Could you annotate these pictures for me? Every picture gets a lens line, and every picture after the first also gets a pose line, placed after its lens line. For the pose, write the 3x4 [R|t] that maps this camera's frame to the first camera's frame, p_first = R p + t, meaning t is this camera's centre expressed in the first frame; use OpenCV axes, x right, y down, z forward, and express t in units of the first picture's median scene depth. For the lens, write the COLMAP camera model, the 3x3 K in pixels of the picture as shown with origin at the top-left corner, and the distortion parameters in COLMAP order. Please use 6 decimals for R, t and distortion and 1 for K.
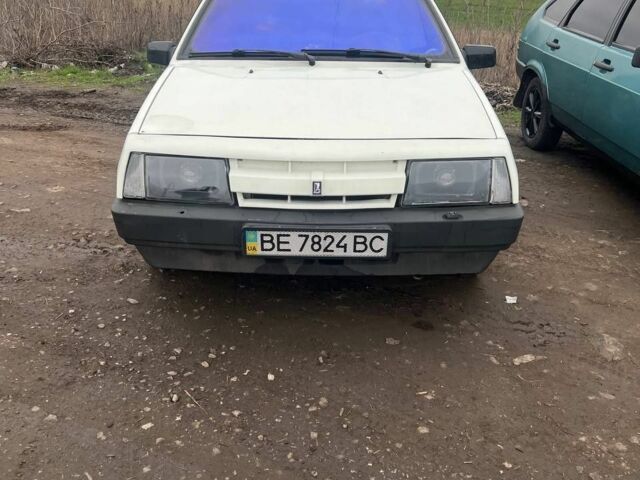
lens RADIAL K [[643.5, 0, 320.0], [0, 643.5, 240.0], [0, 0, 1]] dist [0.106033, -0.240888]
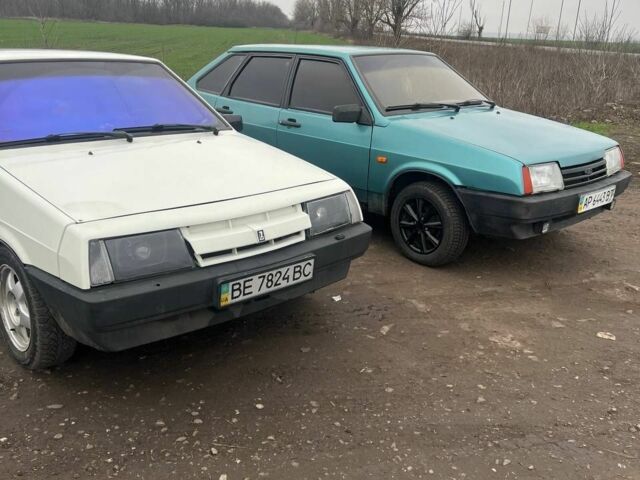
lens RADIAL K [[643.5, 0, 320.0], [0, 643.5, 240.0], [0, 0, 1]] dist [0.106033, -0.240888]
pose [[0.714549, -0.199809, 0.670444, -0.723562], [0.261531, 0.965154, 0.008904, -0.054124], [-0.648861, 0.168980, 0.741906, 0.035033]]
